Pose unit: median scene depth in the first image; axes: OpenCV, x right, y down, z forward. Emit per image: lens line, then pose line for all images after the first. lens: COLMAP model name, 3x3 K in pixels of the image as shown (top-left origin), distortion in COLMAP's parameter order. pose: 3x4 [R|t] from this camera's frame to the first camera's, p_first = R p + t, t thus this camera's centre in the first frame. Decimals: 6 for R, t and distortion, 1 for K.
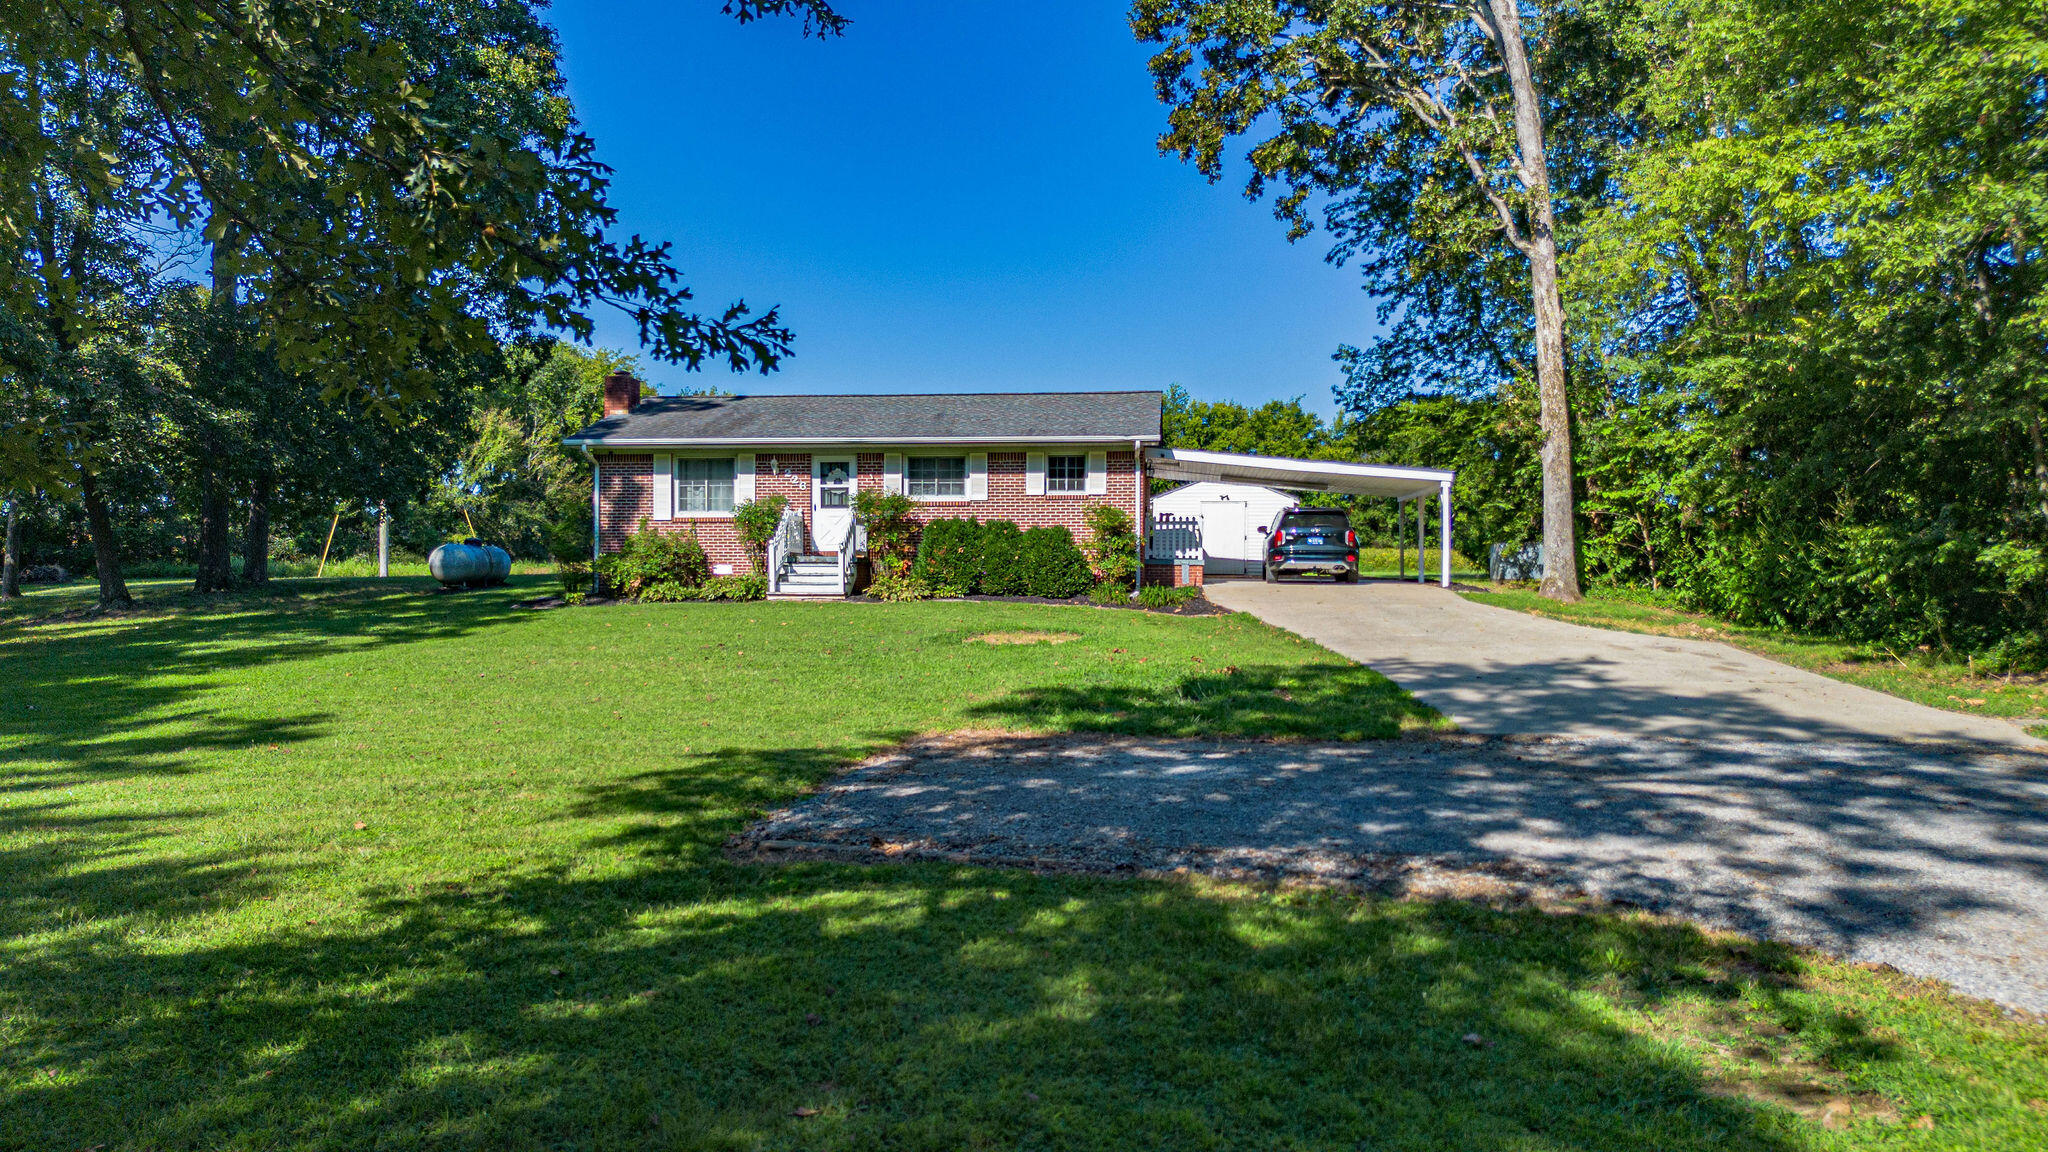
lens RADIAL K [[1476.7, 0, 1032.2], [0, 1476.7, 588.4], [0, 0, 1]] dist [0.070779, -0.080835]
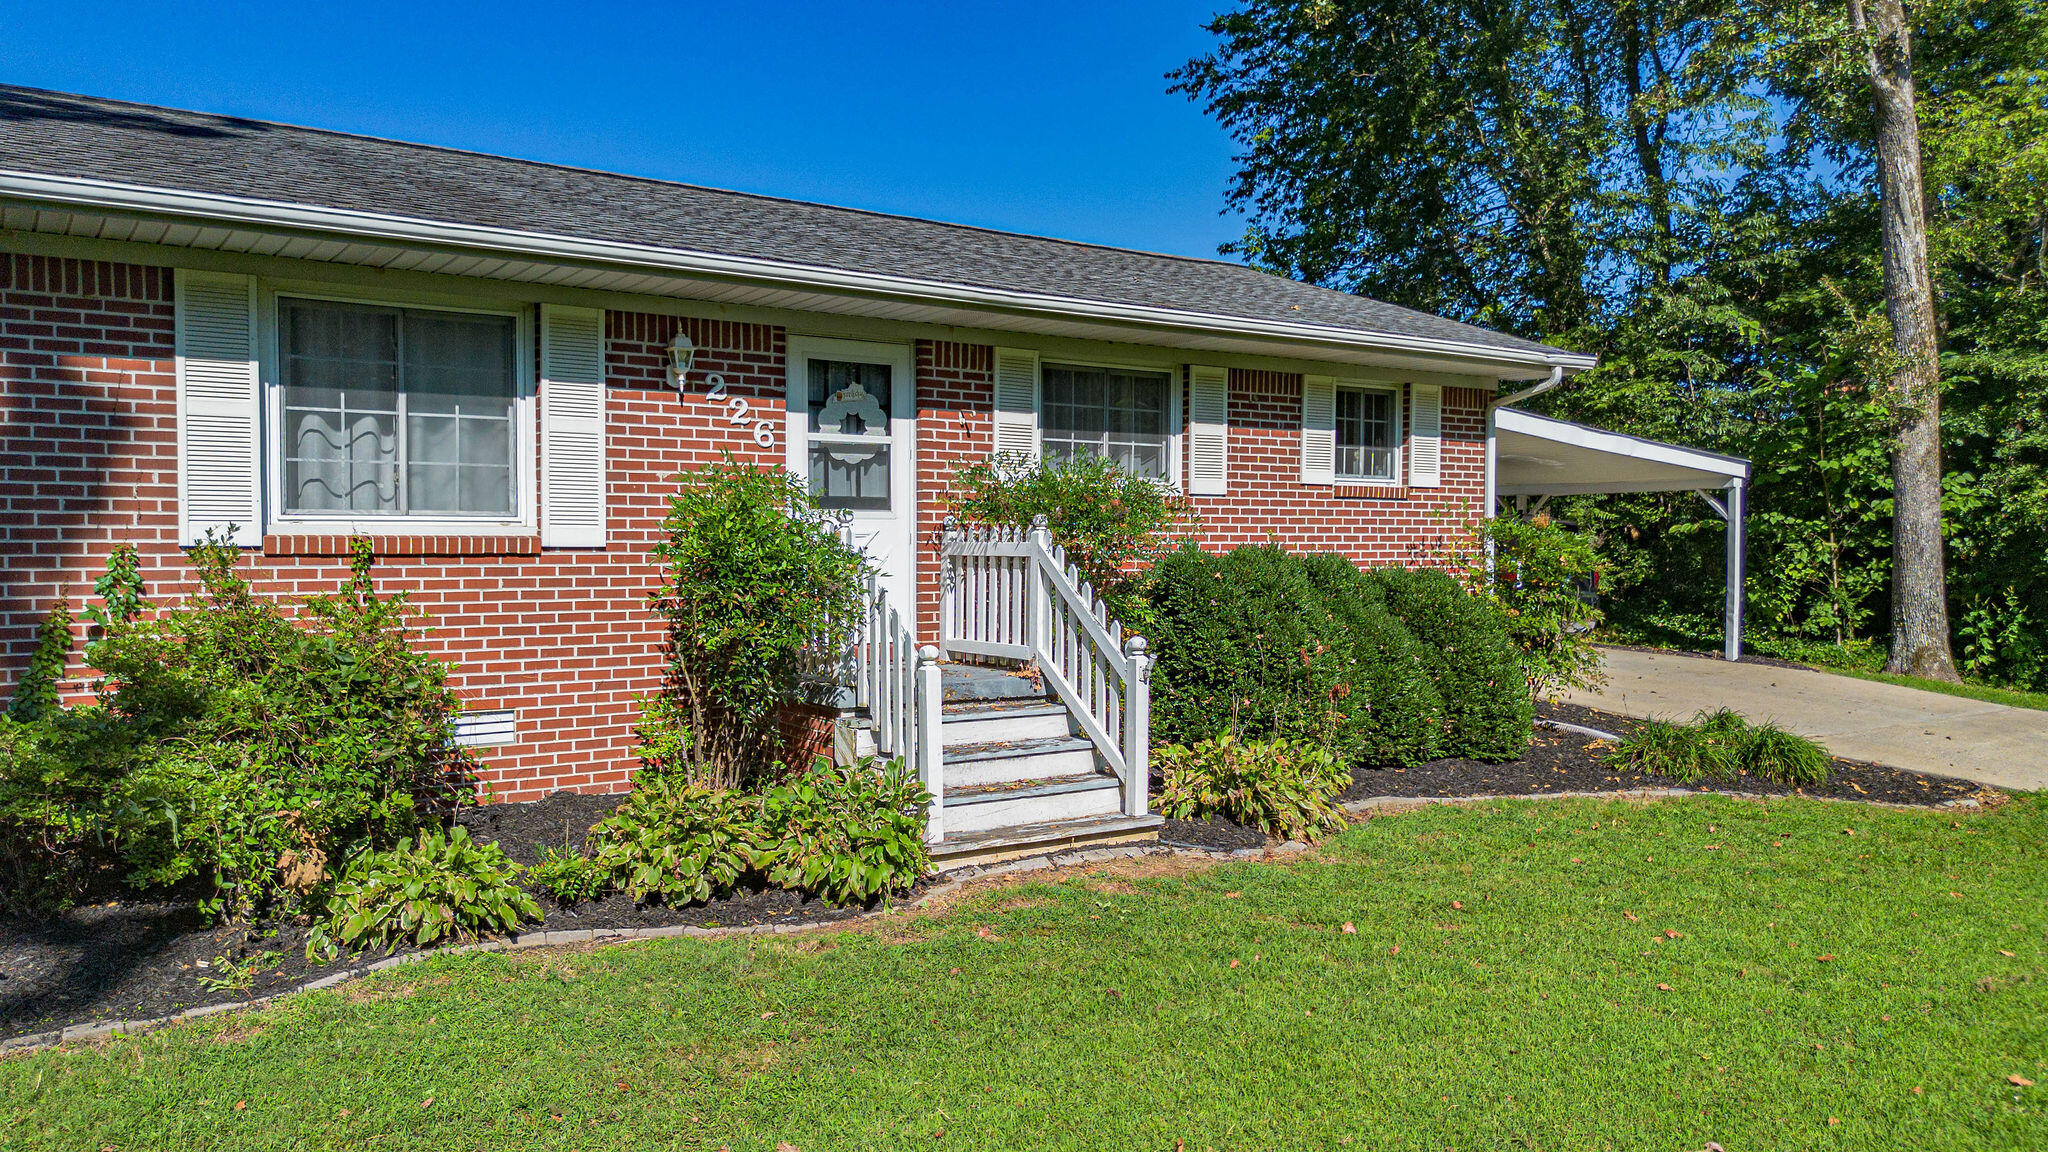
lens RADIAL K [[1476.7, 0, 1027.3], [0, 1476.7, 589.1], [0, 0, 1]] dist [0.070779, -0.080835]
pose [[0.766485, -0.020873, 0.641923, -0.311625], [-0.002617, 0.999362, 0.035620, -0.049257], [-0.642257, -0.028982, 0.765941, 0.741720]]
